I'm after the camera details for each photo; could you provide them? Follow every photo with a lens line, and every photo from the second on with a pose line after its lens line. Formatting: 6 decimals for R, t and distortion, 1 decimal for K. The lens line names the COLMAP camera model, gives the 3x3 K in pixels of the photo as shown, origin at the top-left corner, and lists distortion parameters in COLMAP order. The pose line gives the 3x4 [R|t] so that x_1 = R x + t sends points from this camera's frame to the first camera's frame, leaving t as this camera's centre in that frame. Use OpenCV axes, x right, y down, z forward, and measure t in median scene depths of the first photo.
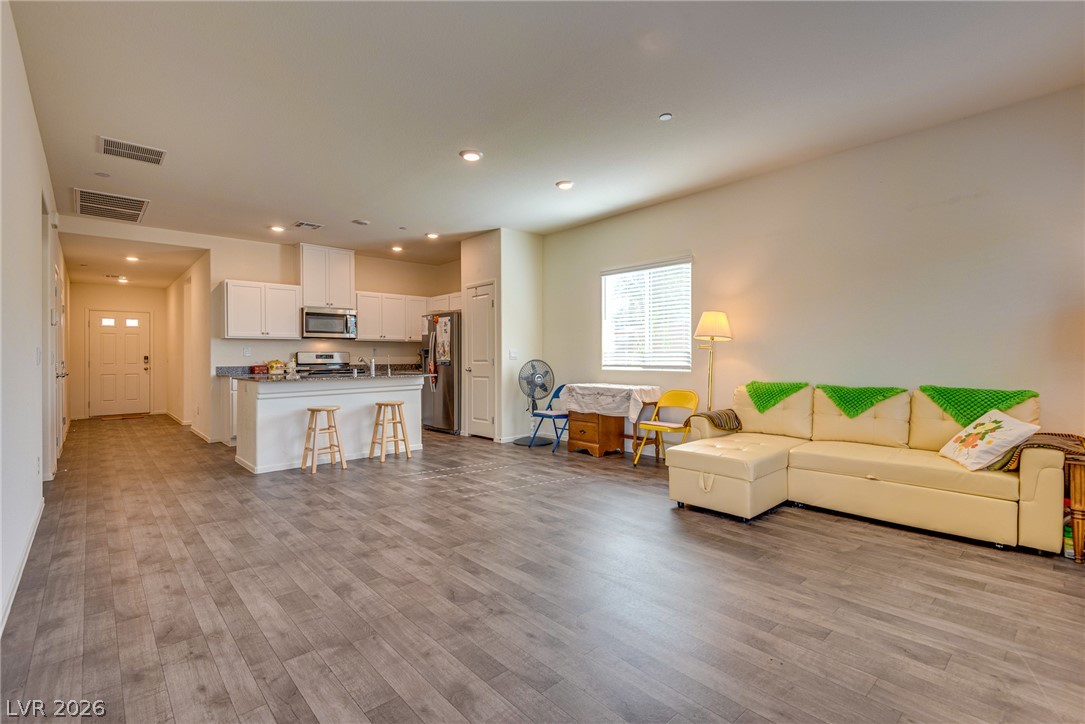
lens RADIAL K [[495.5, 0, 539.9], [0, 495.5, 351.6], [0, 0, 1]] dist [0.034680, -0.022619]
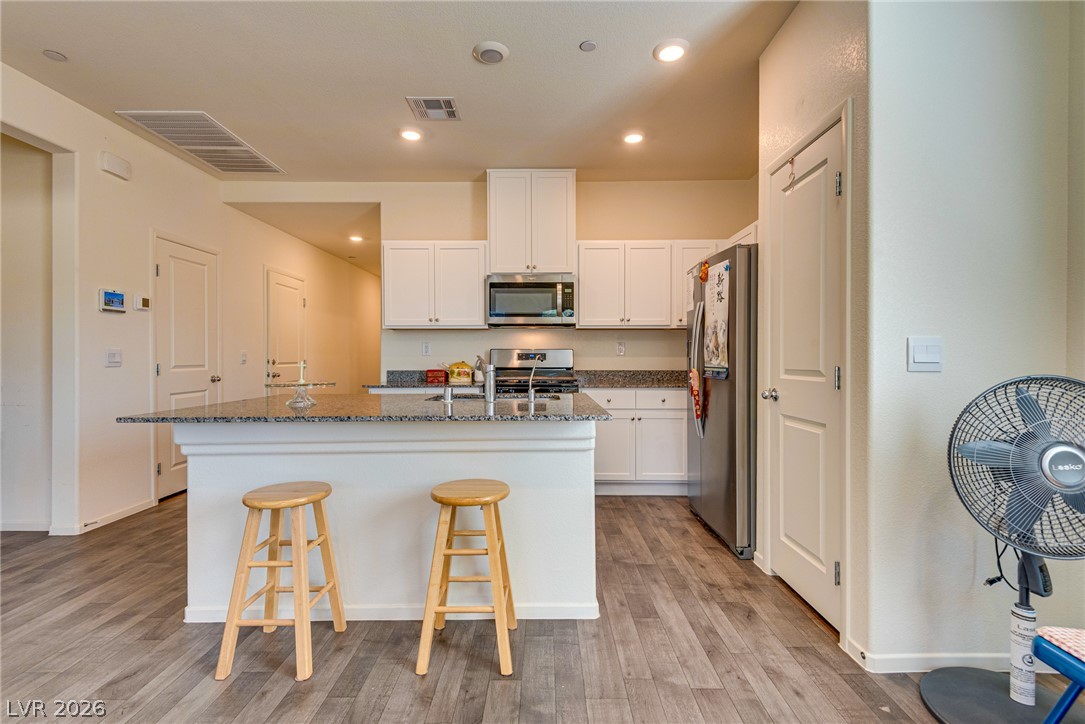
lens RADIAL K [[491.5, 0, 544.4], [0, 491.5, 358.3], [0, 0, 1]] dist [0.024820, -0.016953]
pose [[0.739520, 0.007541, -0.673092, -0.024630], [0.005473, 0.999837, 0.017215, 0.002573], [0.673112, -0.016415, 0.739358, 0.664251]]
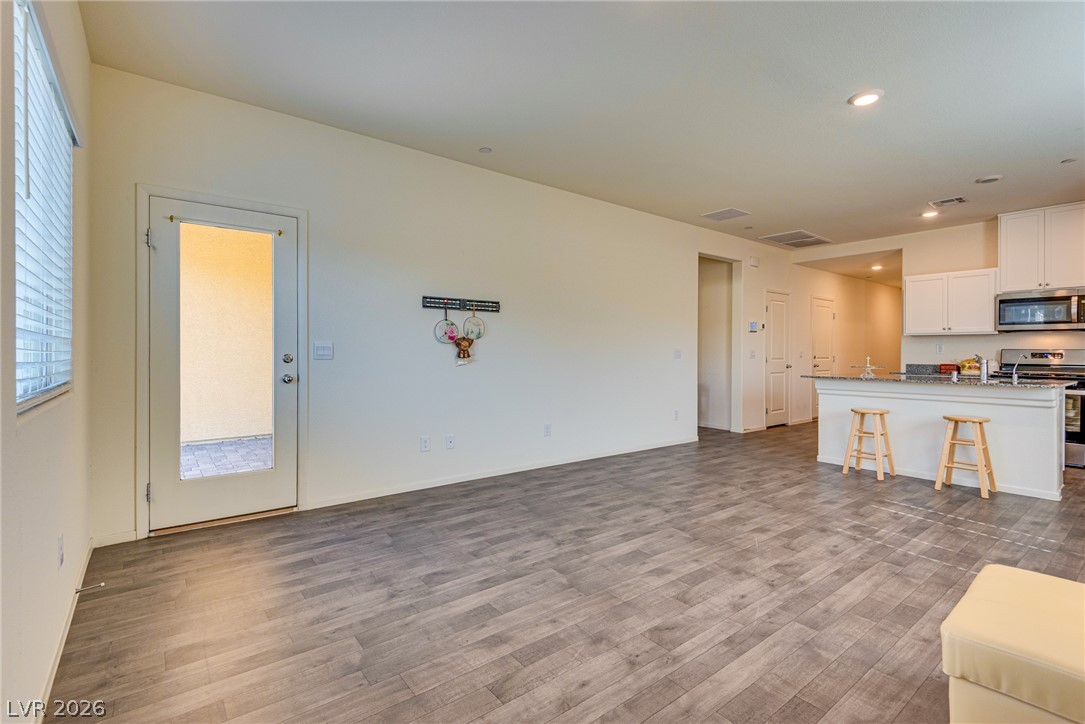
lens RADIAL K [[495.5, 0, 539.9], [0, 495.5, 351.6], [0, 0, 1]] dist [0.034680, -0.022619]
pose [[-0.074246, 0.006977, -0.997216, 0.432447], [0.006896, 0.999955, 0.006482, -0.006500], [0.997216, -0.006396, -0.074291, 0.350687]]
